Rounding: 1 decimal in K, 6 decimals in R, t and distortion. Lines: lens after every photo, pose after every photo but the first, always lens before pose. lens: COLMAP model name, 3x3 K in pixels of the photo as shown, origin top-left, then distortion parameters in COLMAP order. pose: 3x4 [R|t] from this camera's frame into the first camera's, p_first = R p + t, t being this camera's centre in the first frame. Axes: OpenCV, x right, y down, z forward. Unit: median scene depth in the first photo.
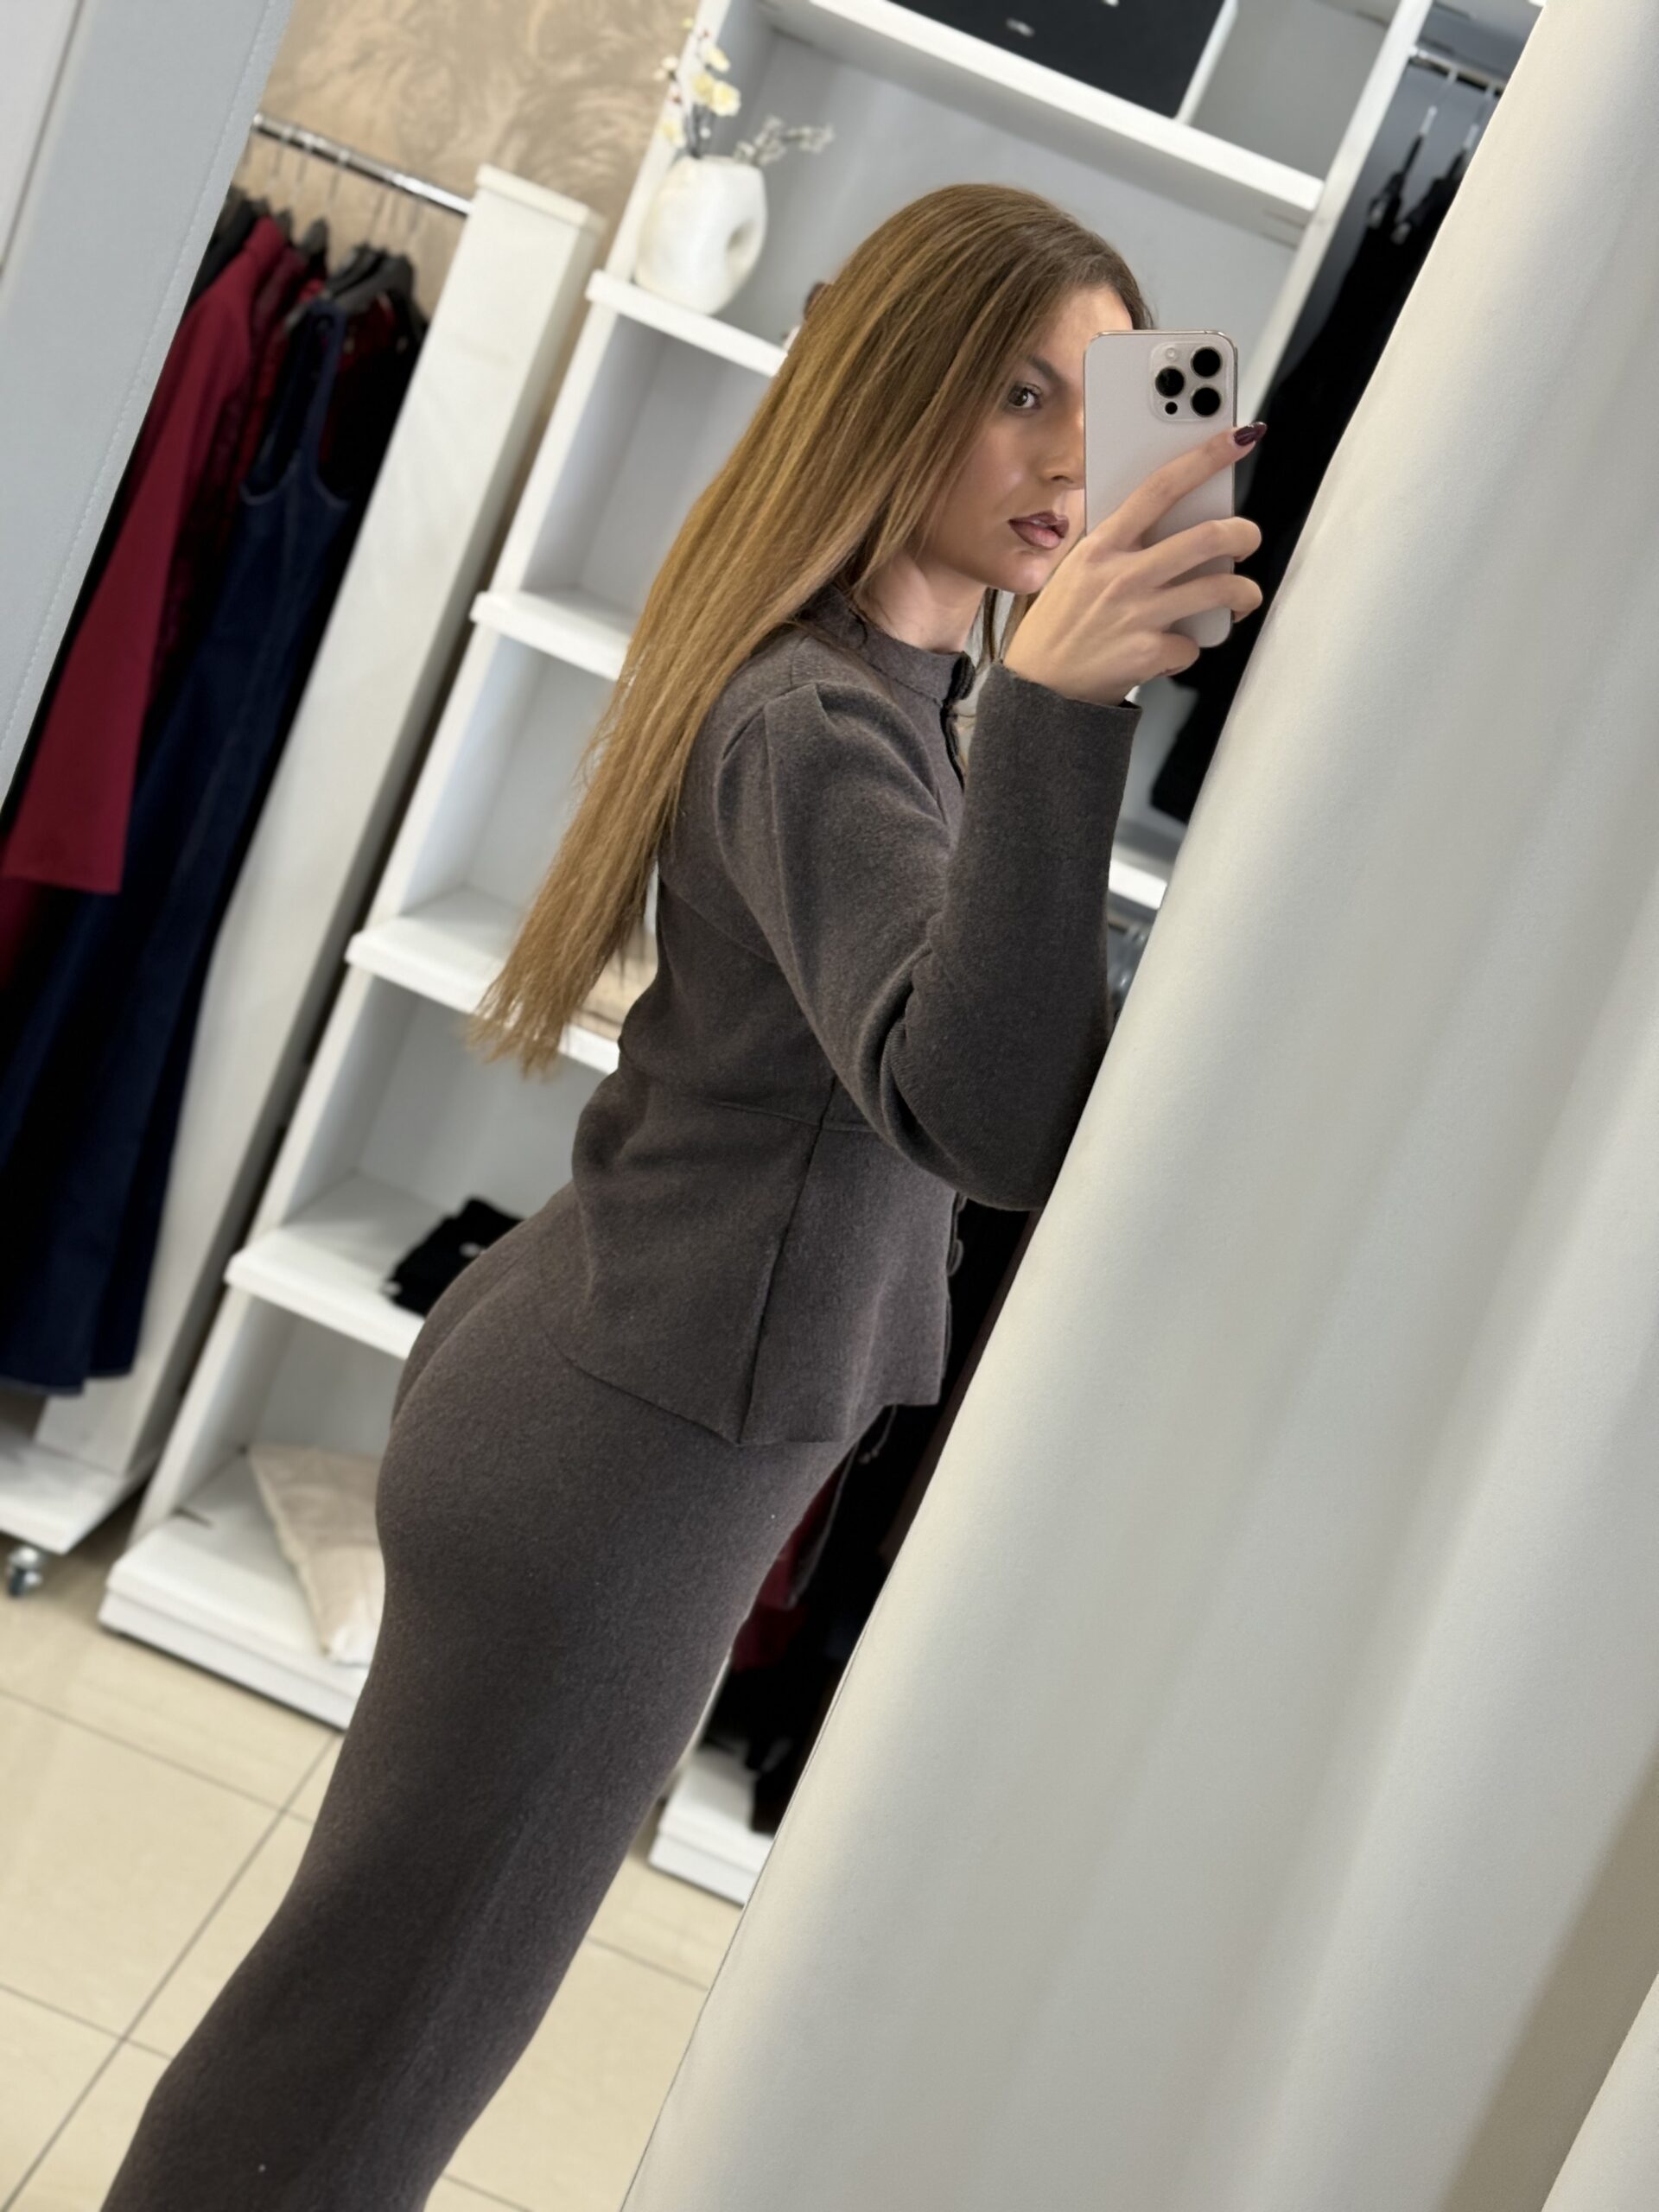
lens RADIAL K [[2806.9, 0, 829.5], [0, 2806.9, 1106.0], [0, 0, 1]] dist [0.035247, 0.029870]
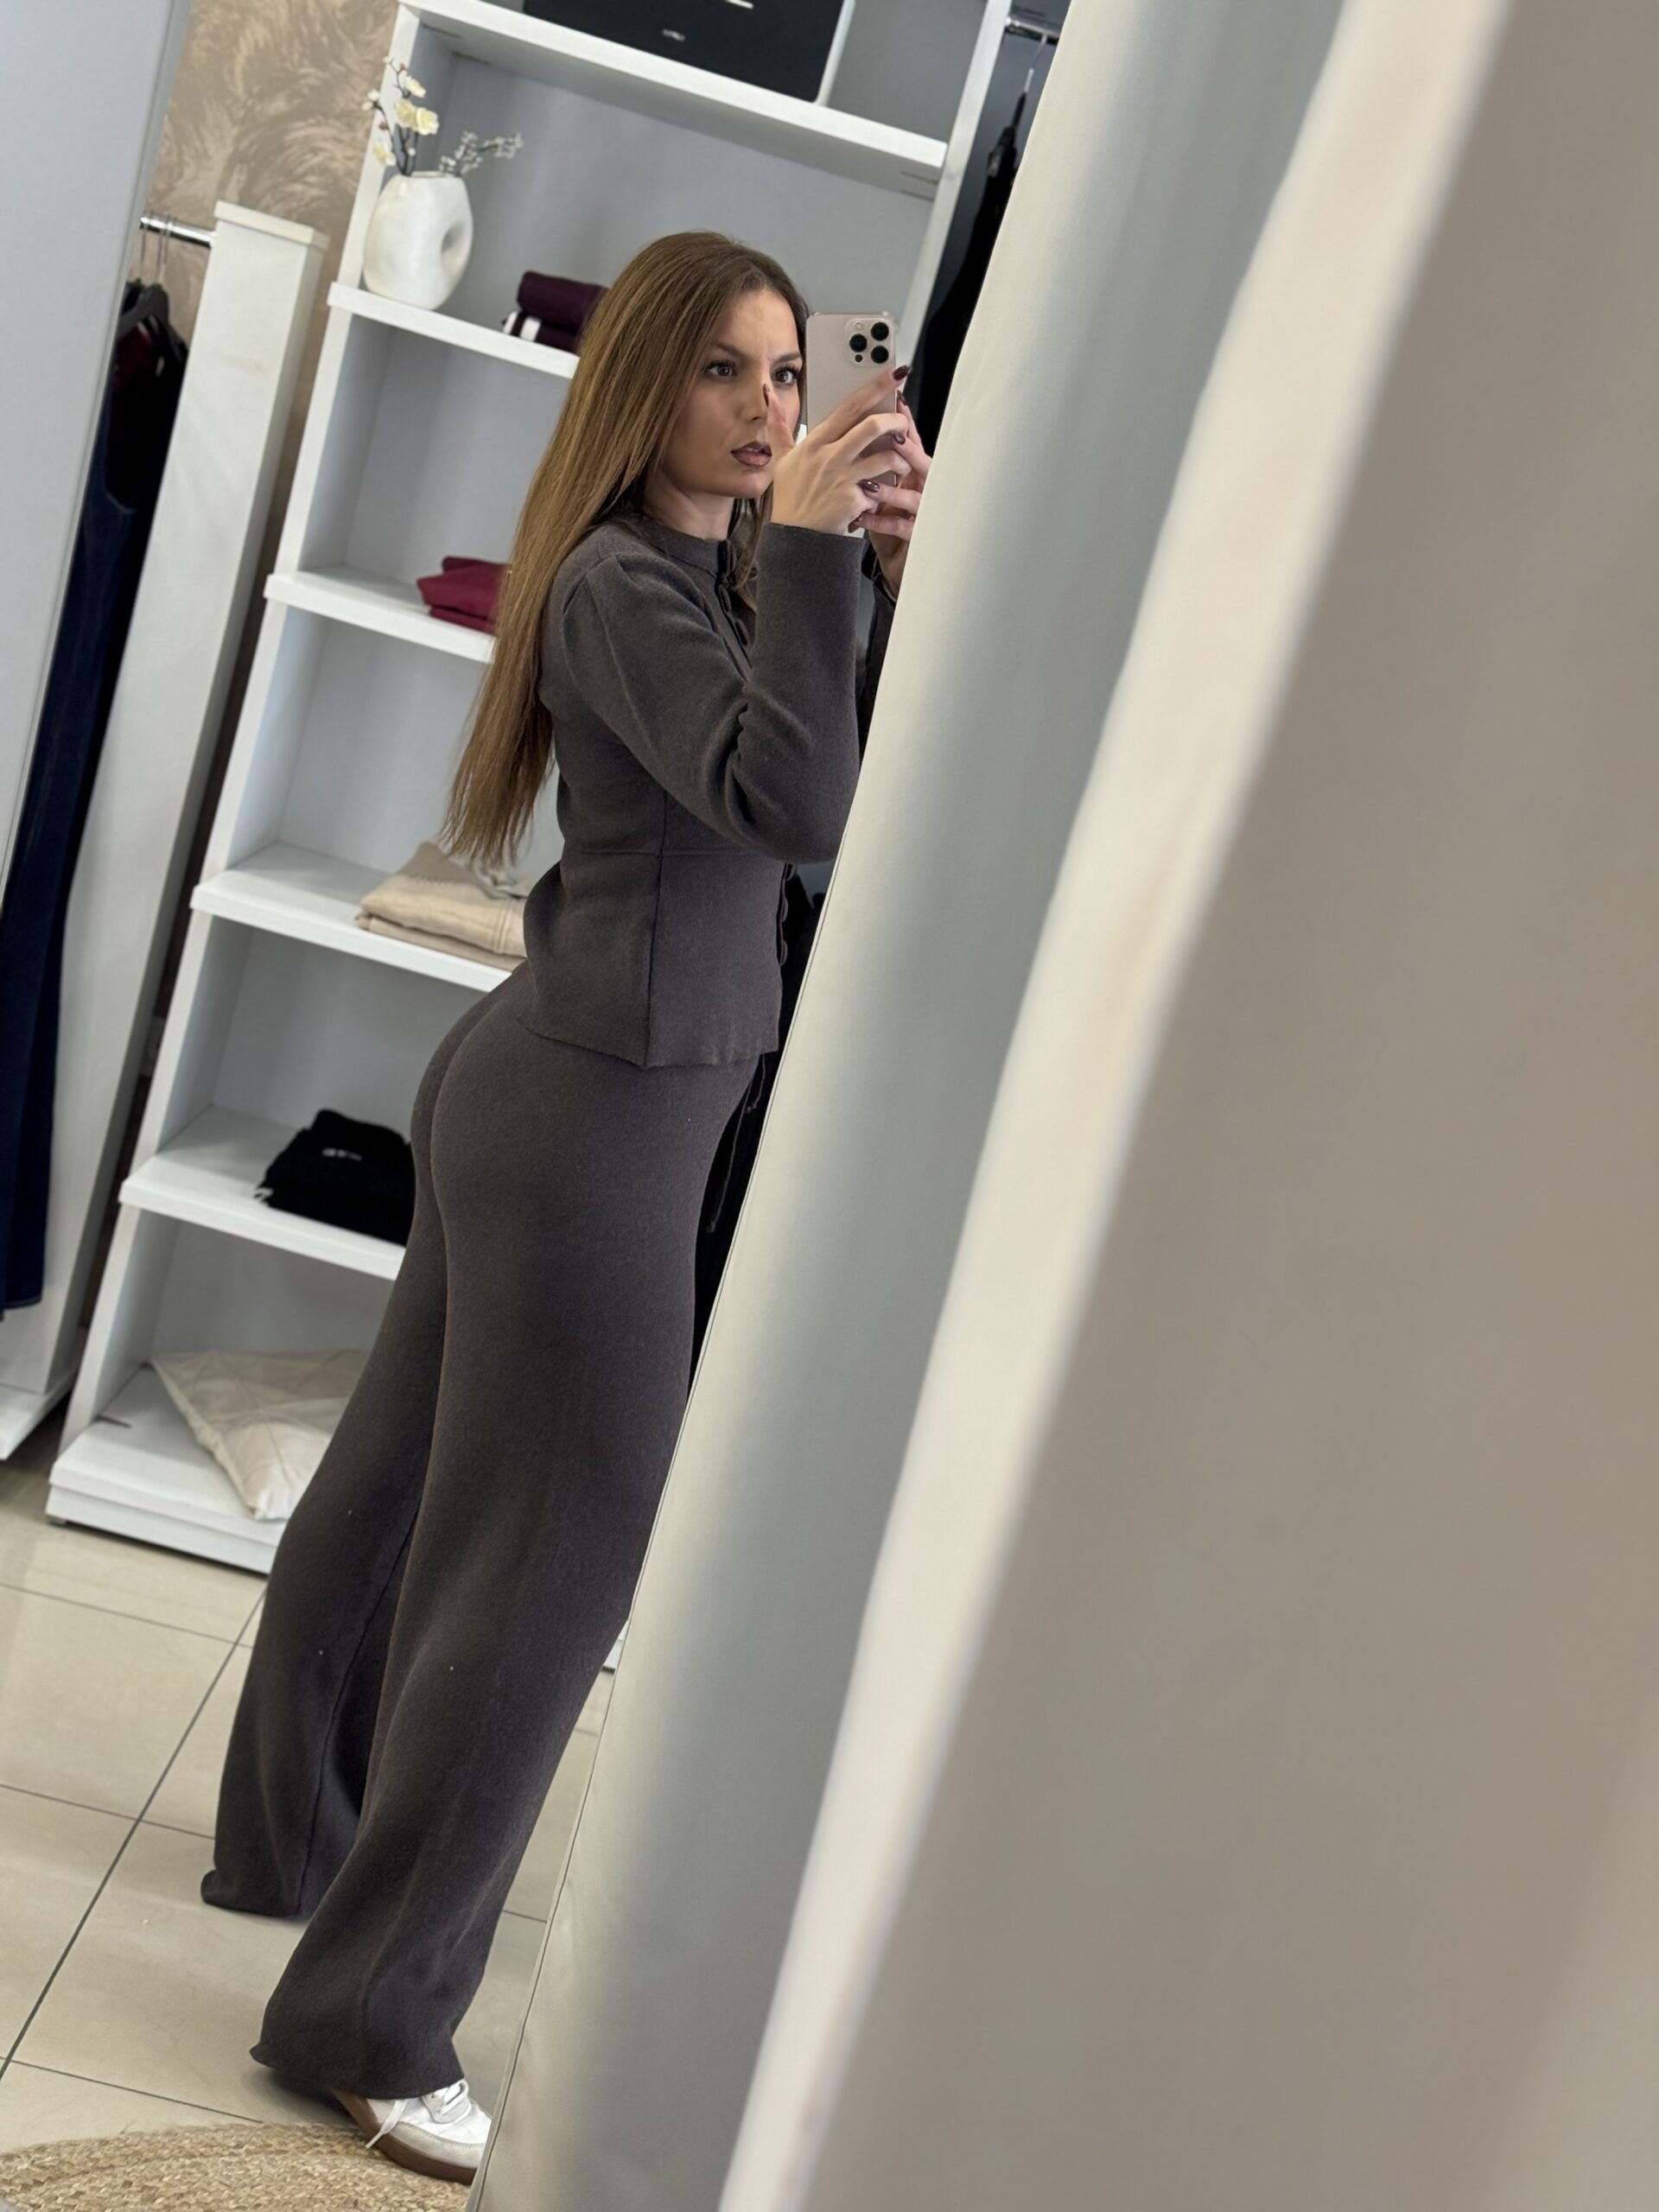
lens RADIAL K [[2806.9, 0, 829.5], [0, 2806.9, 1106.0], [0, 0, 1]] dist [0.035247, 0.029870]
pose [[0.988062, -0.128998, 0.084219, -0.021811], [0.128383, 0.991643, 0.012698, 0.045090], [-0.085154, -0.001735, 0.996366, -0.152313]]
